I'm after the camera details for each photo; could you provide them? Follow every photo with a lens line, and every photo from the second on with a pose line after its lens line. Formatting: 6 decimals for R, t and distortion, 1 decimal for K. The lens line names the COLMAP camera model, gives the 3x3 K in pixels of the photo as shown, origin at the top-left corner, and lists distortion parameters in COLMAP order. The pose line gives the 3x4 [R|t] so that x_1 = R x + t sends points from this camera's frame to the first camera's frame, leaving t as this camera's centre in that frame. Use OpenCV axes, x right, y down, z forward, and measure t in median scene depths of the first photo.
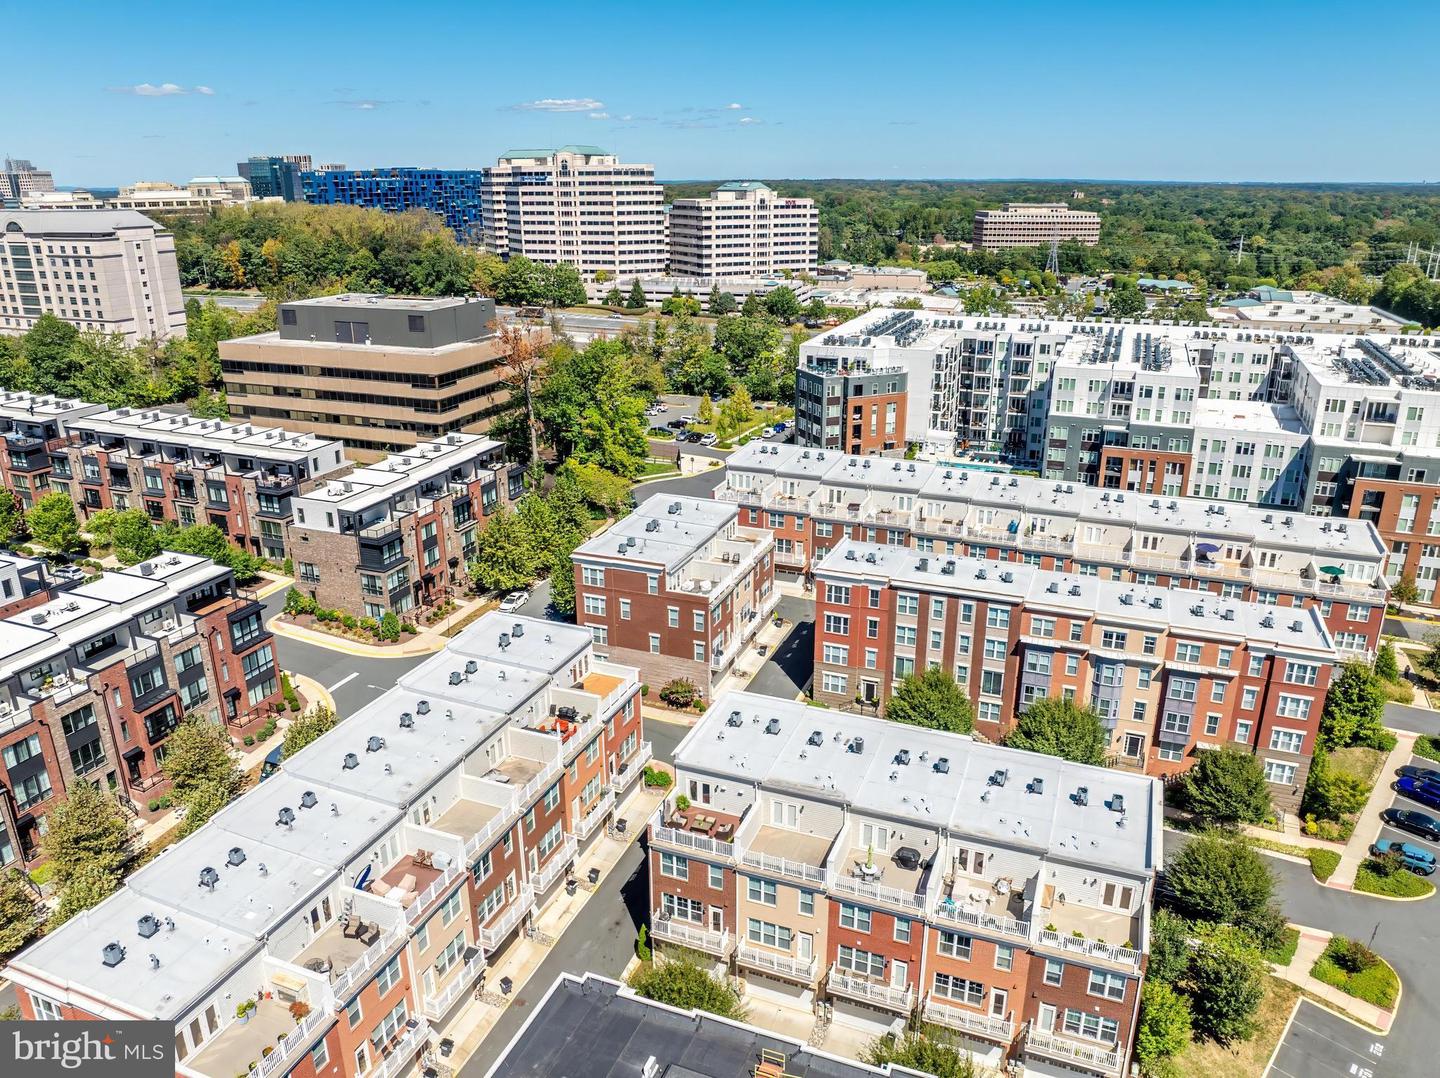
lens RADIAL K [[1013.9, 0, 720.0], [0, 1013.9, 539.0], [0, 0, 1]] dist [-0.025374, -0.028937]
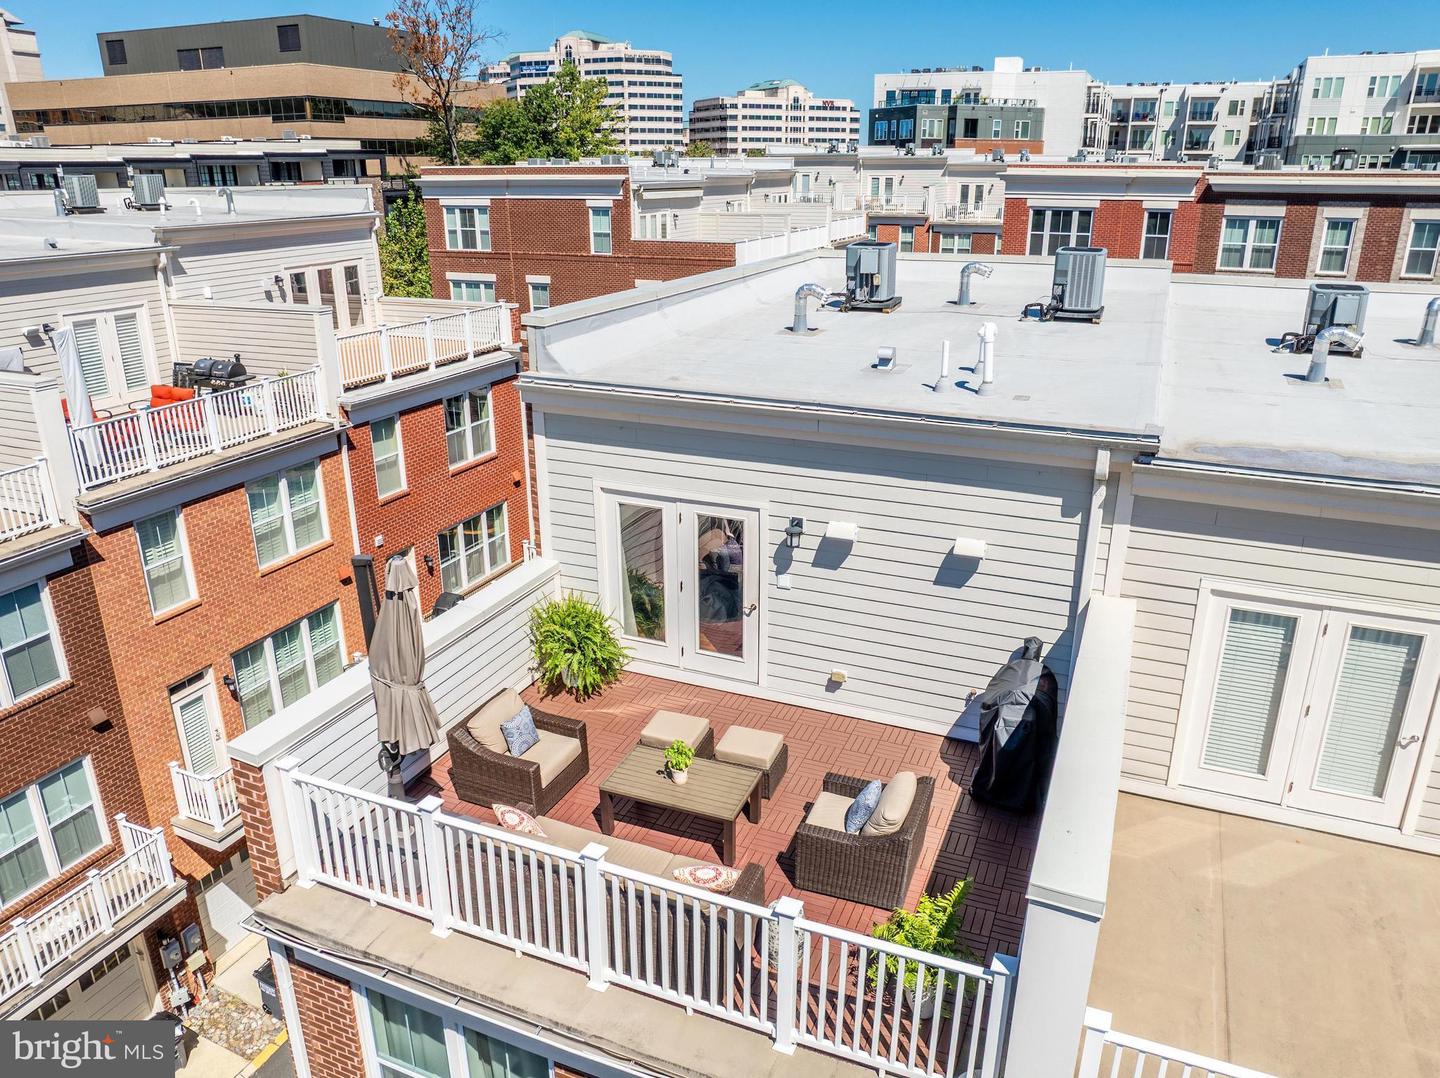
lens RADIAL K [[1022.1, 0, 720.0], [0, 1022.1, 539.0], [0, 0, 1]] dist [-0.076564, 0.048351]
pose [[0.999729, 0.009745, -0.021136, -0.005591], [-0.009541, 0.999907, 0.009717, 0.130556], [0.021228, -0.009513, 0.999729, 0.453163]]
